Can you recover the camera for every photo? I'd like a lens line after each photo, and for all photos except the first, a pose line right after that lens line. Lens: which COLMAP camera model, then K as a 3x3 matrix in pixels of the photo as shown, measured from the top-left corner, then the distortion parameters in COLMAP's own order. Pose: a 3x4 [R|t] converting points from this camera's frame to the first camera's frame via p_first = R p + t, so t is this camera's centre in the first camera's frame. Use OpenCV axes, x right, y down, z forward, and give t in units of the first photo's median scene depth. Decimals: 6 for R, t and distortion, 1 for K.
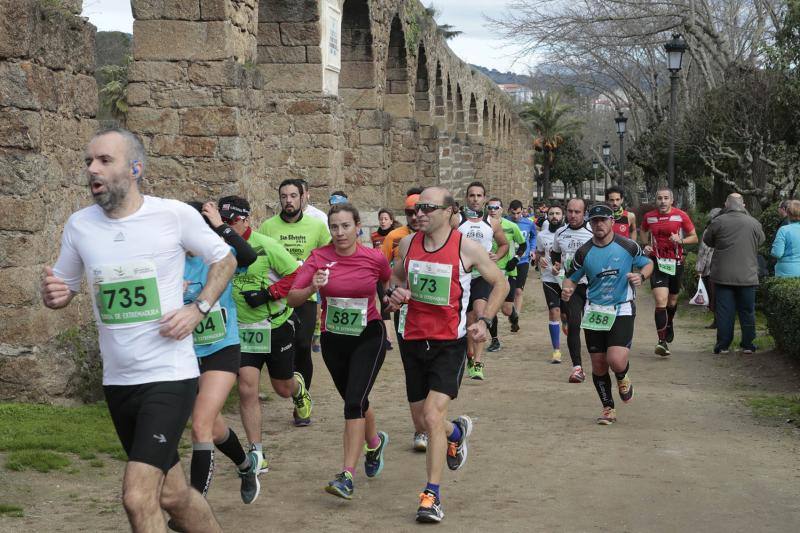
lens RADIAL K [[1758.1, 0, 386.4], [0, 1758.1, 268.0], [0, 0, 1]] dist [0.235410, 0.406705]
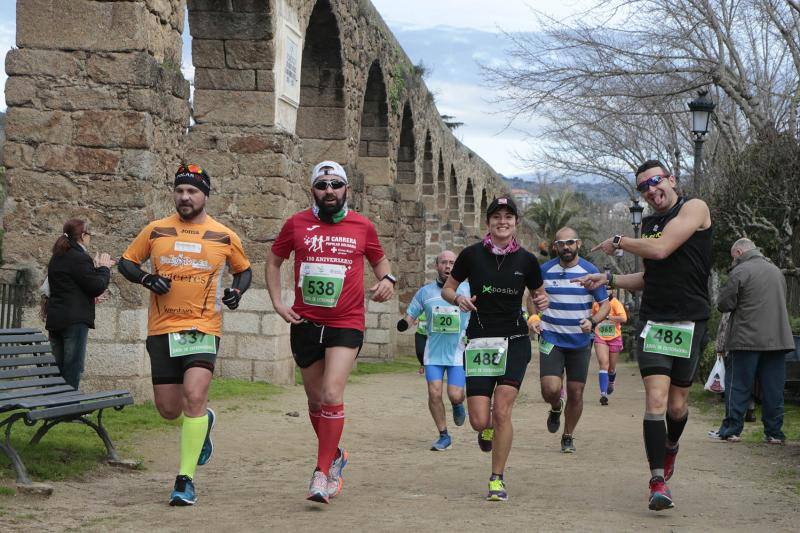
lens RADIAL K [[1850.4, 0, 425.8], [0, 1850.4, 266.8], [0, 0, 1]] dist [0.279091, 0.839419]
pose [[0.999261, 0.033989, 0.017948, 0.020233], [-0.032499, 0.996453, -0.077621, 0.029008], [-0.020523, 0.076981, 0.996821, 0.137022]]
